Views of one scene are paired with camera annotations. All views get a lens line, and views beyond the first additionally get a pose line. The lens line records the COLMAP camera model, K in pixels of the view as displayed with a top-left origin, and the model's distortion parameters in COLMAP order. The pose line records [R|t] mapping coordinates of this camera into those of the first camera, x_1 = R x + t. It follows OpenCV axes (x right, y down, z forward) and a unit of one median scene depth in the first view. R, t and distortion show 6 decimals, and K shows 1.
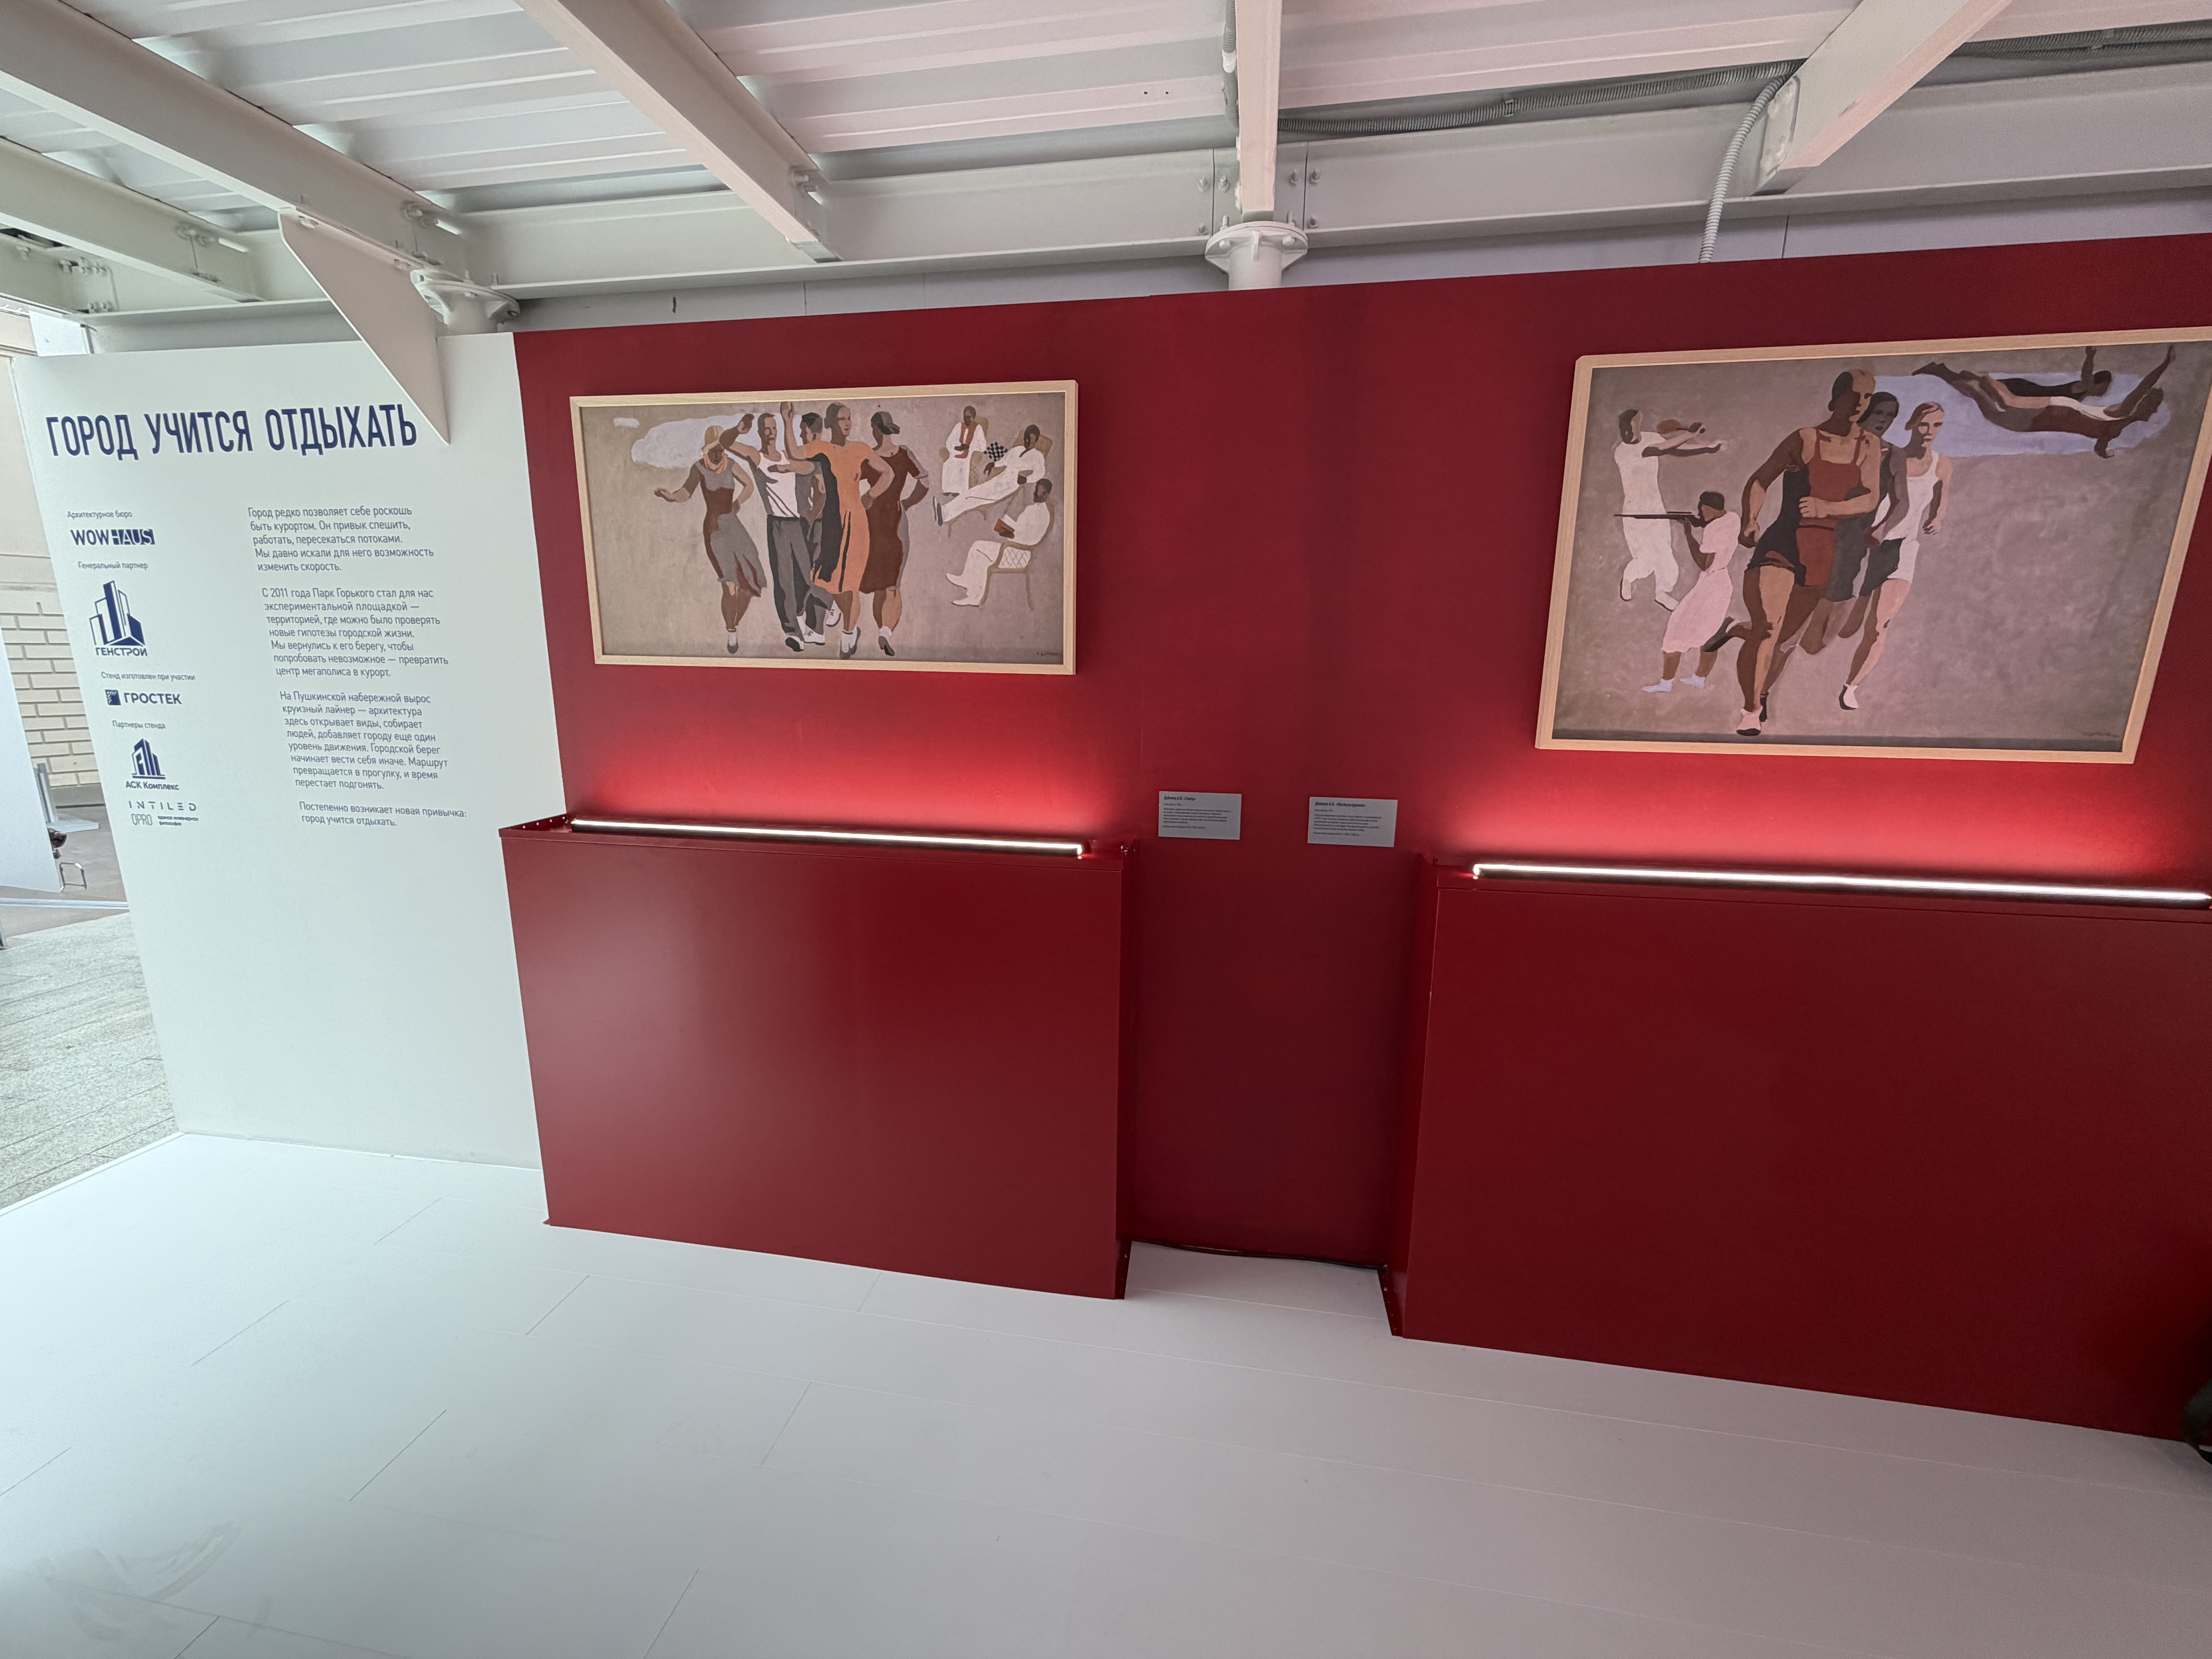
lens RADIAL K [[884.7, 0, 1101.7], [0, 884.7, 825.4], [0, 0, 1]] dist [0.001220, -0.000206]
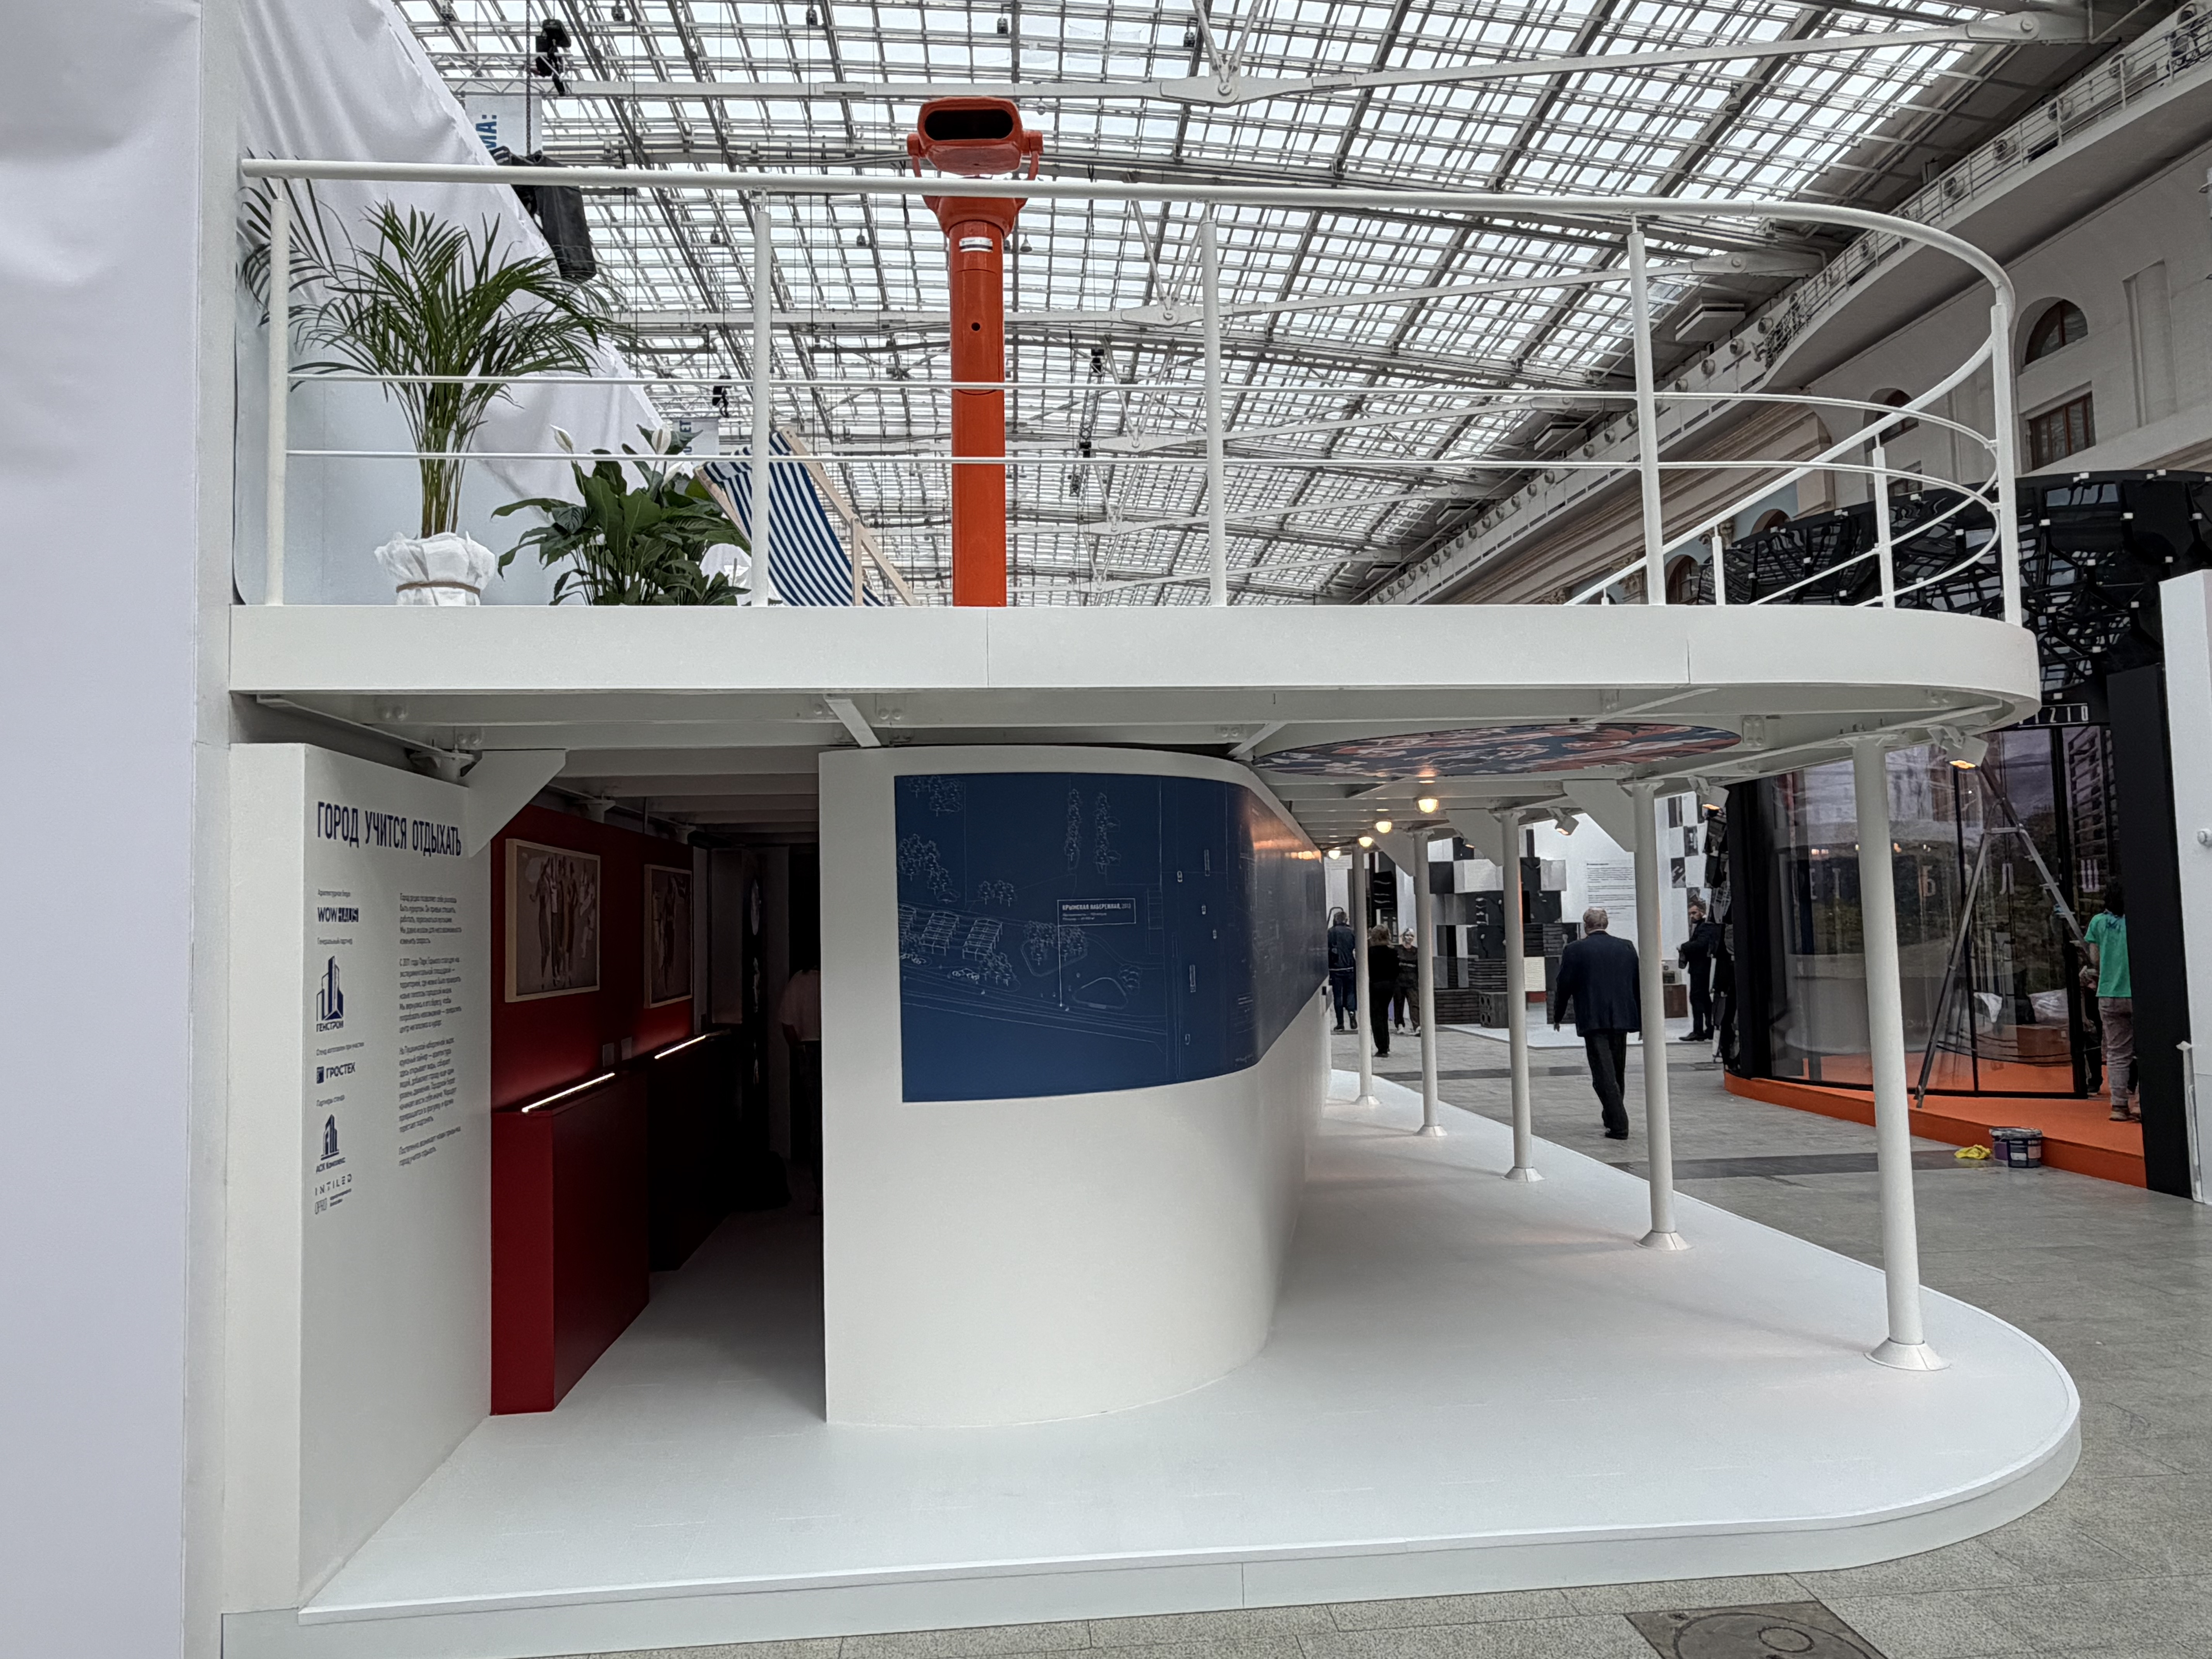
lens RADIAL K [[1453.5, 0, 1106.0], [0, 1453.5, 829.5], [0, 0, 1]] dist [0.001397, -0.000637]
pose [[-0.241867, 0.058660, 0.968535, -3.408829], [0.213905, 0.976838, -0.005746, -0.253401], [-0.946438, 0.205784, -0.248813, 0.635190]]
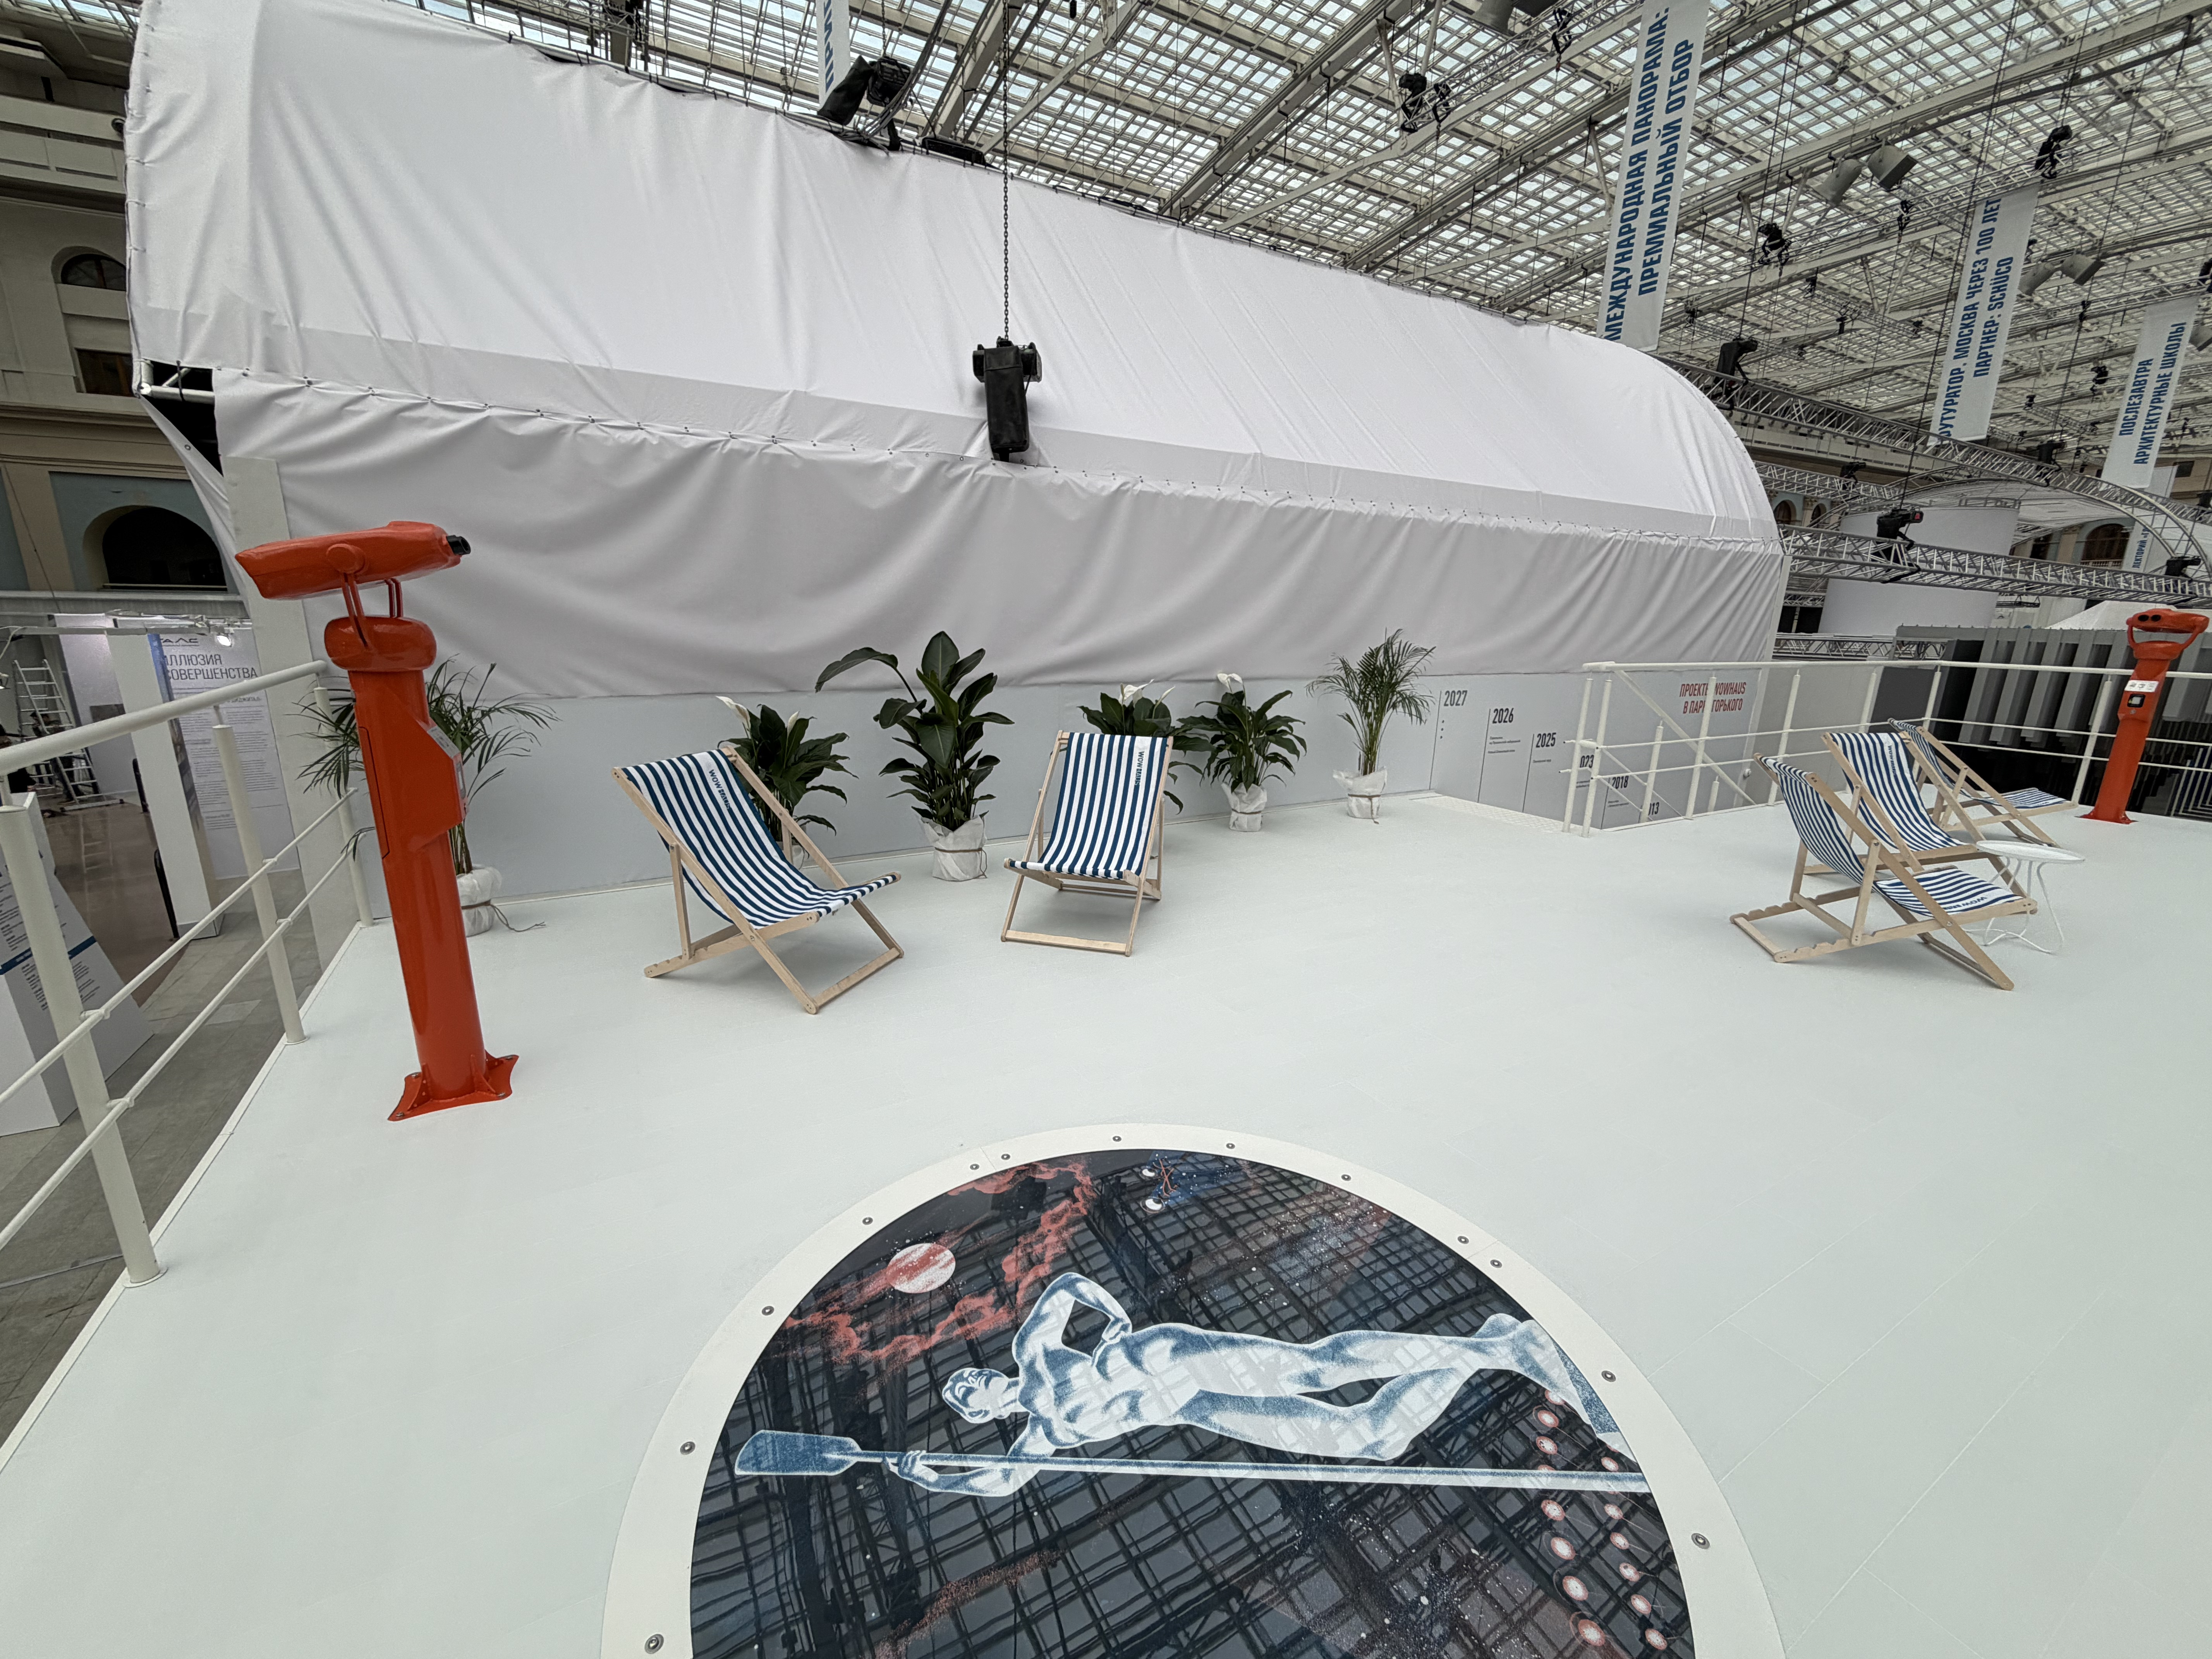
lens RADIAL K [[884.7, 0, 1101.7], [0, 884.7, 825.4], [0, 0, 1]] dist [0.001220, -0.000206]
pose [[0.777370, -0.142172, 0.612766, -1.256502], [0.110185, 0.989839, 0.089875, -0.993710], [-0.619318, -0.002349, 0.785137, -1.495655]]
